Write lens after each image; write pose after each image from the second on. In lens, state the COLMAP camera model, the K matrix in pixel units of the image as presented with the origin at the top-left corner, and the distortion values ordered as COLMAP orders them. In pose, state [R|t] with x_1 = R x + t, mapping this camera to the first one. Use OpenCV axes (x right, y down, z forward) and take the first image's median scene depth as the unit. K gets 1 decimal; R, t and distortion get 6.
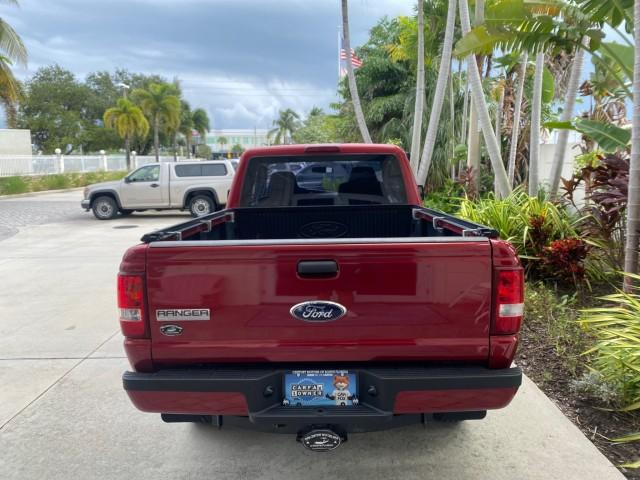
lens RADIAL K [[492.1, 0, 320.0], [0, 492.1, 240.0], [0, 0, 1]] dist [0.005745, -0.000947]
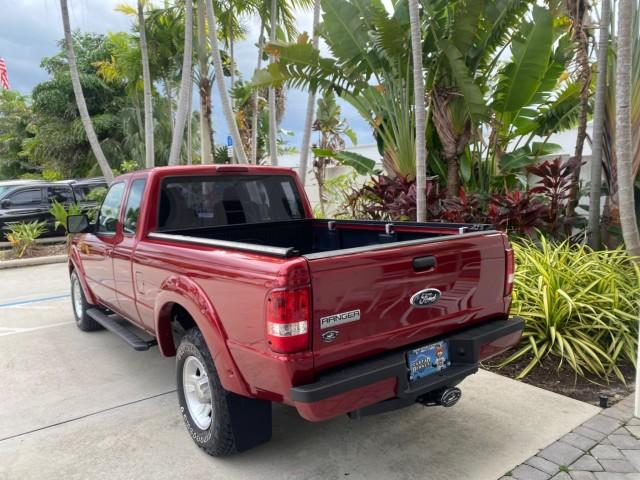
lens RADIAL K [[492.1, 0, 320.0], [0, 492.1, 240.0], [0, 0, 1]] dist [0.005745, -0.000947]
pose [[0.791363, -0.070858, 0.607226, -0.313442], [0.100836, 0.994785, -0.015331, -0.002140], [-0.602973, 0.073363, 0.794381, 0.054088]]
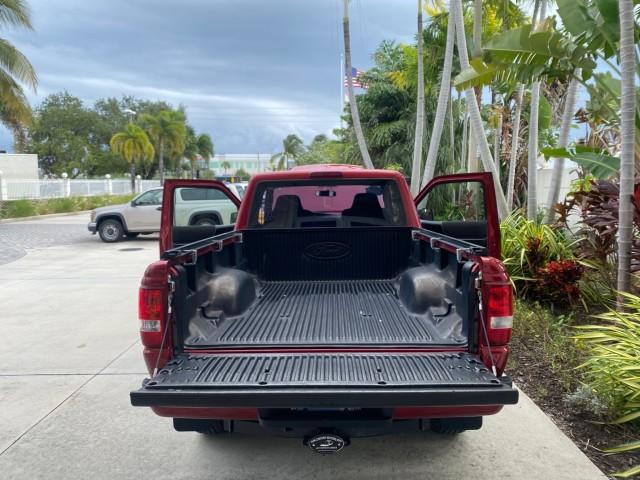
lens RADIAL K [[492.1, 0, 320.0], [0, 492.1, 240.0], [0, 0, 1]] dist [0.005745, -0.000947]
pose [[0.999987, 0.002115, -0.004627, -0.002061], [-0.002336, 0.998831, -0.048273, 0.004736], [0.004520, 0.048283, 0.998823, -0.030354]]
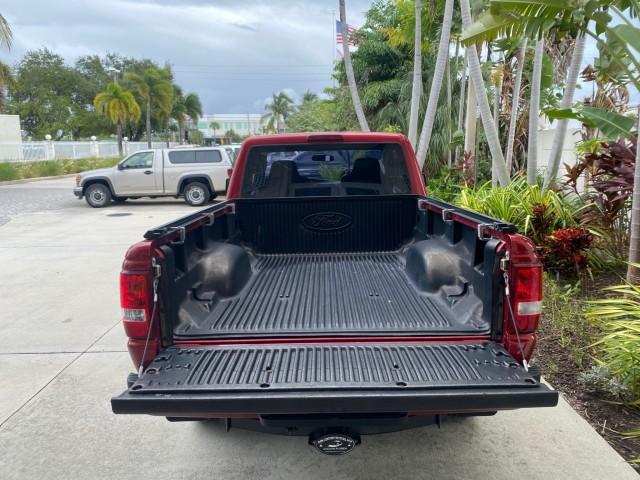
lens RADIAL K [[492.1, 0, 320.0], [0, 492.1, 240.0], [0, 0, 1]] dist [0.005745, -0.000947]
pose [[0.999912, -0.003783, 0.012688, -0.011593], [0.003416, 0.999578, 0.028861, -0.006767], [-0.012792, -0.028815, 0.999503, 0.013321]]
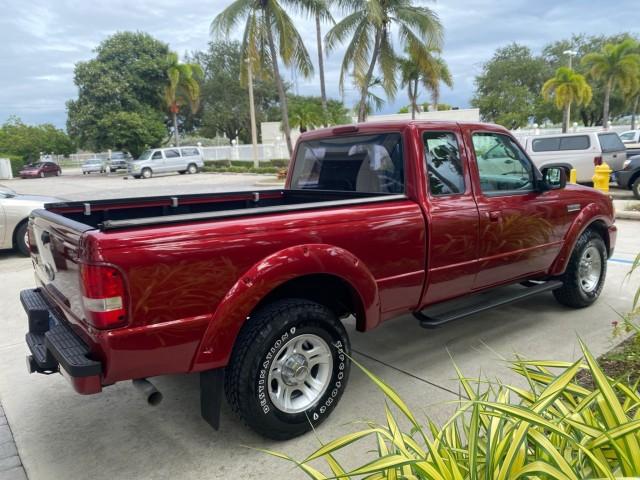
lens RADIAL K [[495.2, 0, 320.8], [0, 495.2, 229.9], [0, 0, 1]] dist [0.007894, 0.001847]
pose [[0.623653, 0.108572, -0.774125, 0.482318], [-0.082137, 0.993927, 0.073228, -0.042244], [0.777374, 0.017916, 0.628783, 0.235819]]
